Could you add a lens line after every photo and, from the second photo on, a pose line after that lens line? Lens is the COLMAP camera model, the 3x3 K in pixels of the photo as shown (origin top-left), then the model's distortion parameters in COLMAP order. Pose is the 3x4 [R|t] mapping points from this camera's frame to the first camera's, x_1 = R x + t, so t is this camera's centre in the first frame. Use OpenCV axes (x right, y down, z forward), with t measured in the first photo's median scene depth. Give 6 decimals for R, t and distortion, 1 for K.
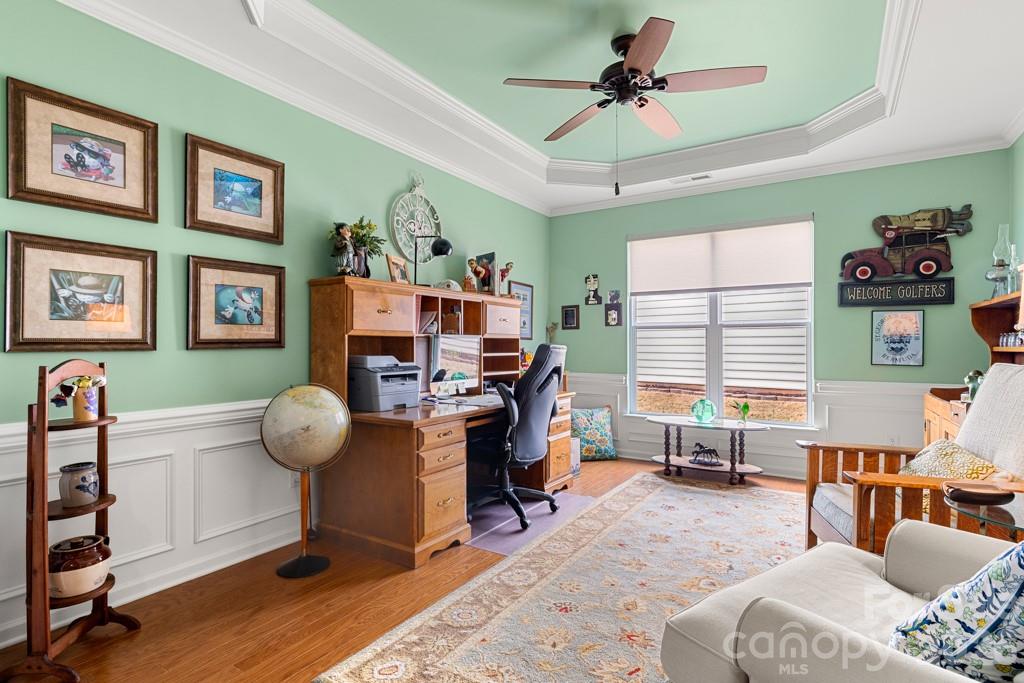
lens RADIAL K [[528.9, 0, 508.6], [0, 528.9, 342.6], [0, 0, 1]] dist [0.001170, 0.000084]
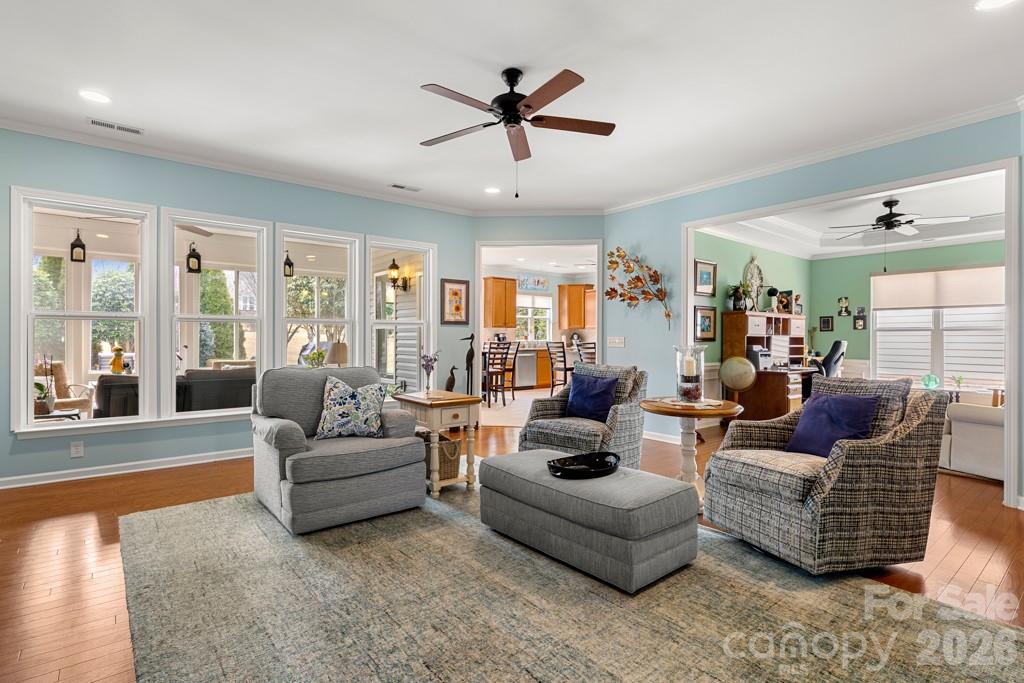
lens RADIAL K [[489.1, 0, 515.0], [0, 489.1, 341.8], [0, 0, 1]] dist [0.000422, 0.000285]
pose [[0.946693, 0.006136, -0.322079, -0.387132], [-0.003745, 0.999961, 0.008042, -0.002019], [0.322116, -0.006407, 0.946678, -0.915473]]
